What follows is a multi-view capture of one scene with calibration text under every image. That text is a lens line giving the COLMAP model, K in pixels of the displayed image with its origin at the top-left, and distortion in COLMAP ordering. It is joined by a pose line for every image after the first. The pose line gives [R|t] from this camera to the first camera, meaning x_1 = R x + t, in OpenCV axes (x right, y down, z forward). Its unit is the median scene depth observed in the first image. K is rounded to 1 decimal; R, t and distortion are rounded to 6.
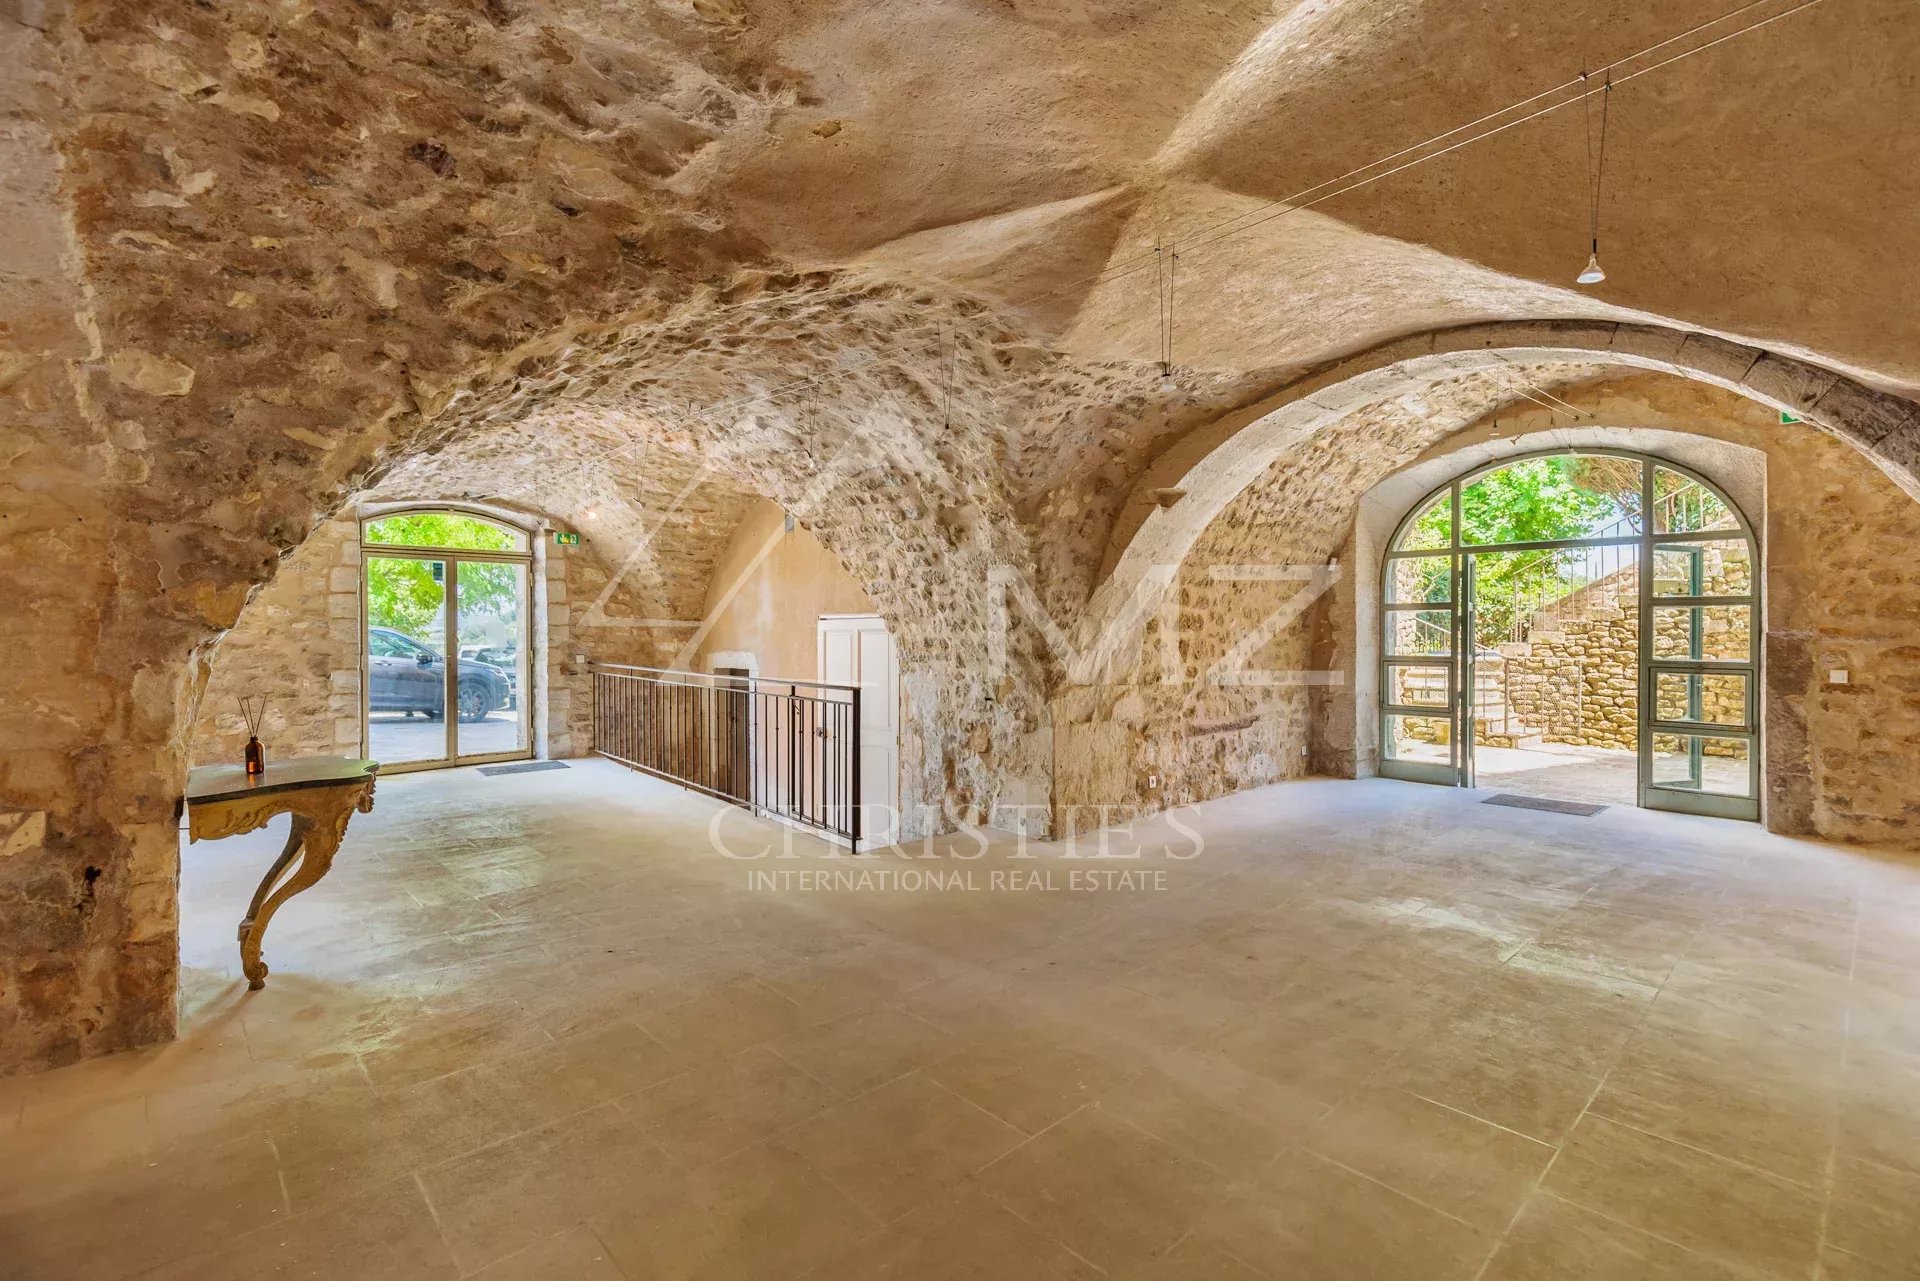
lens RADIAL K [[880.9, 0, 963.4], [0, 880.9, 628.6], [0, 0, 1]] dist [-0.006855, 0.000471]
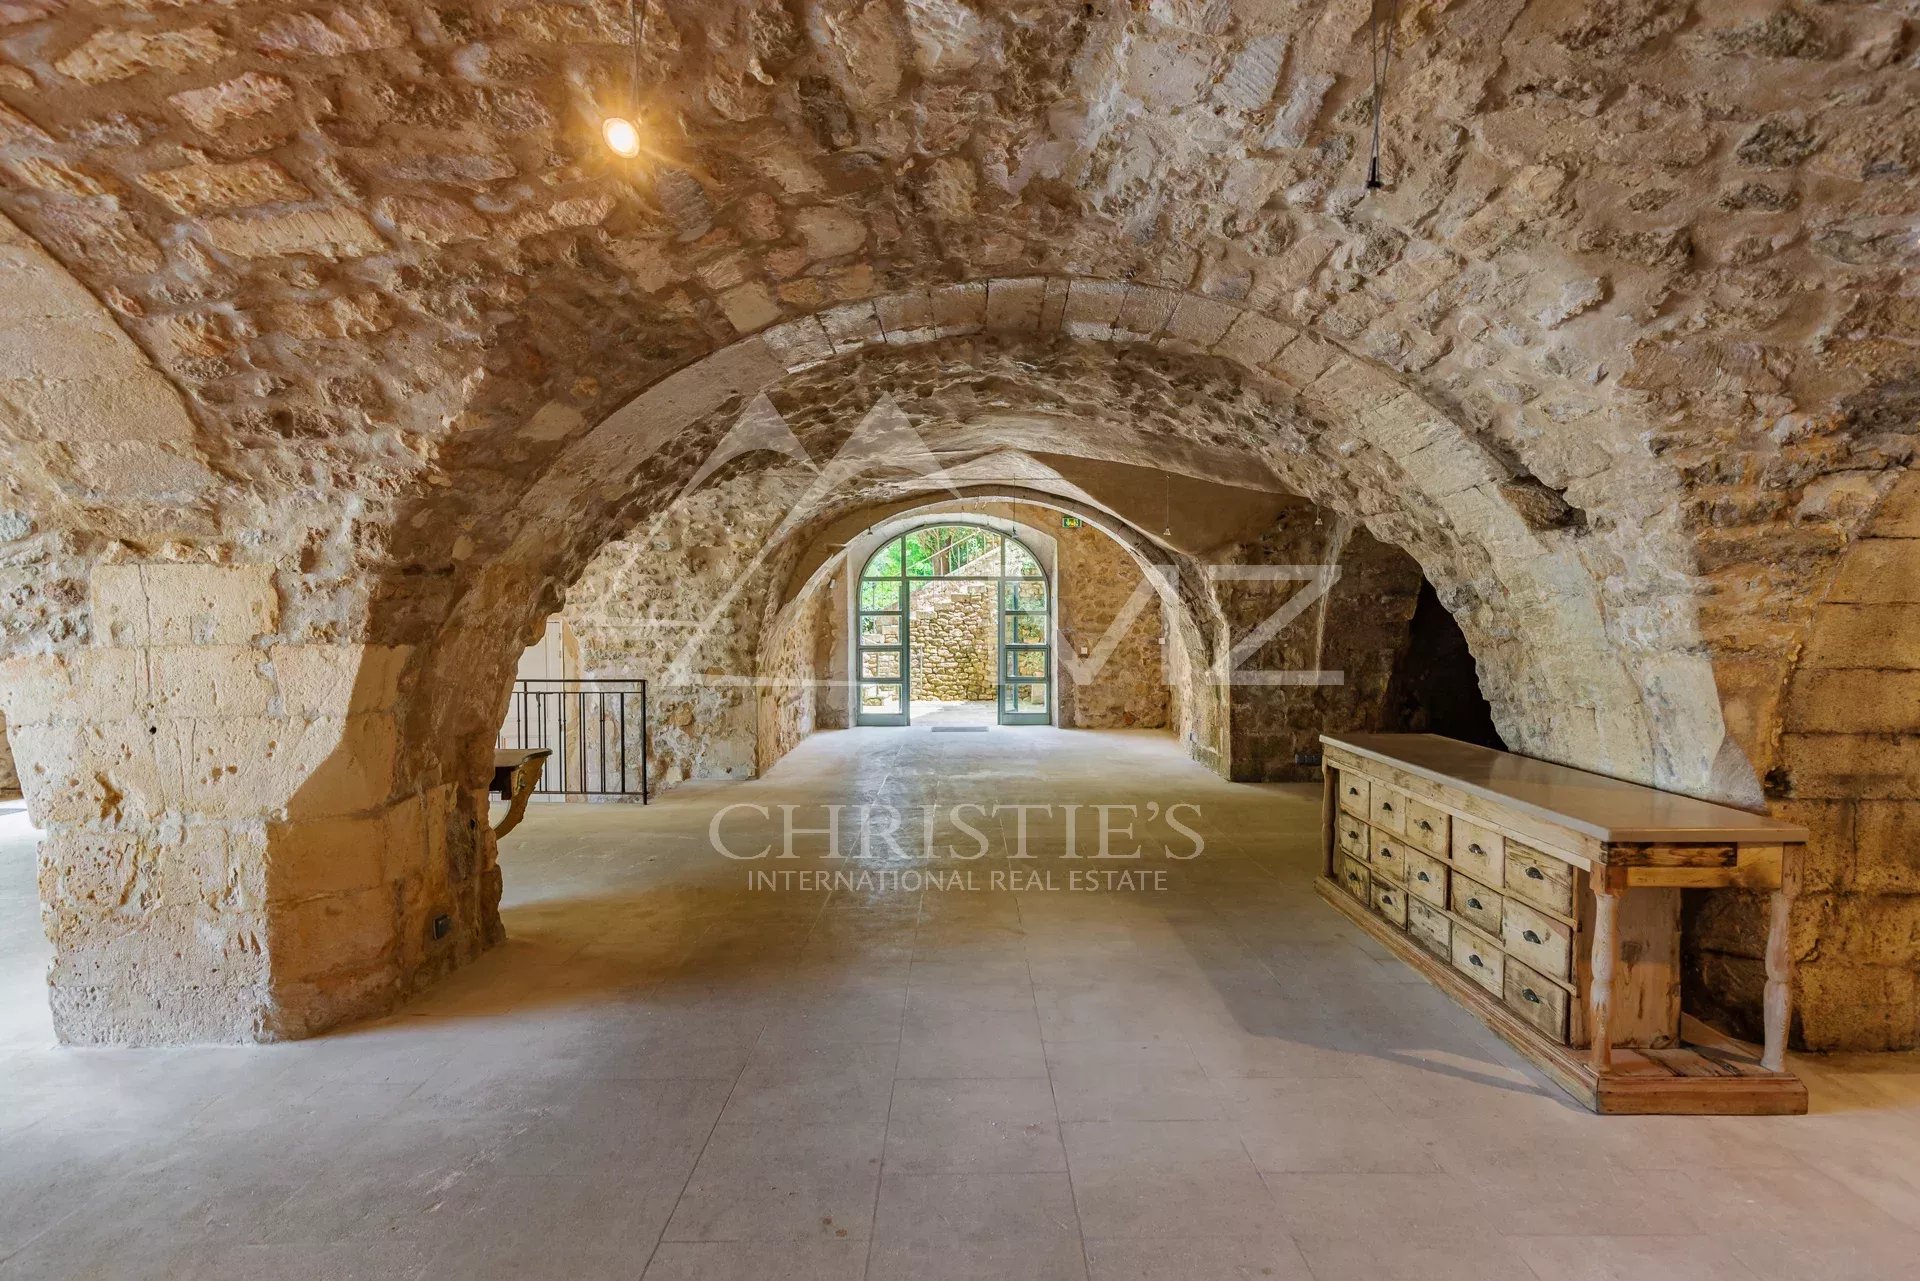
lens RADIAL K [[880.9, 0, 958.6], [0, 880.9, 648.9], [0, 0, 1]] dist [-0.006855, 0.000471]
pose [[0.691200, -0.026556, 0.722176, -0.663457], [0.001745, 0.999383, 0.035080, -0.021867], [-0.722662, -0.022987, 0.690819, -0.221983]]
